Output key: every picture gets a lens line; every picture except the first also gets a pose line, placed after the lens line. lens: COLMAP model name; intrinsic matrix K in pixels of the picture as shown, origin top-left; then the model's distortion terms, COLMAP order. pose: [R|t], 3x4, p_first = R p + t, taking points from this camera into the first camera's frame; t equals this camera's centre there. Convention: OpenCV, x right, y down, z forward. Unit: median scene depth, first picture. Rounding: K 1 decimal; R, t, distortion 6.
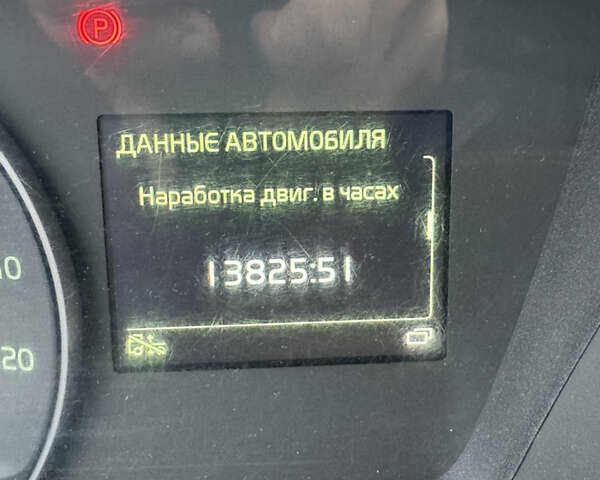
lens RADIAL K [[650.6, 0, 300.0], [0, 650.6, 240.0], [0, 0, 1]] dist [-0.010044, -0.001541]
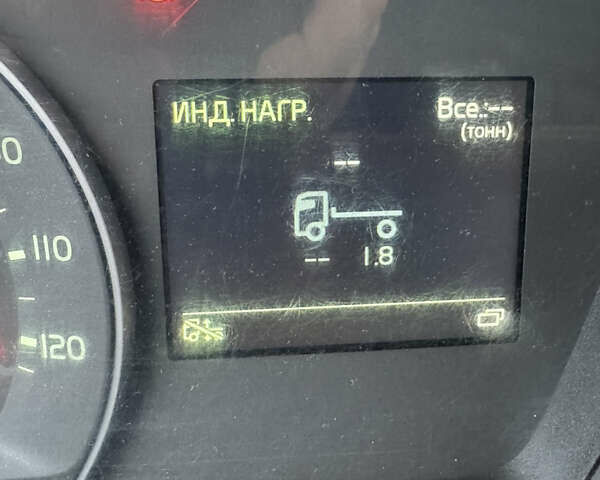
lens RADIAL K [[696.4, 0, 300.0], [0, 696.4, 240.0], [0, 0, 1]] dist [0.004216, -0.022020]
pose [[0.998574, -0.006026, 0.053040, -0.158668], [0.004359, 0.999495, 0.031474, 0.002253], [-0.053203, -0.031197, 0.998096, 0.006016]]
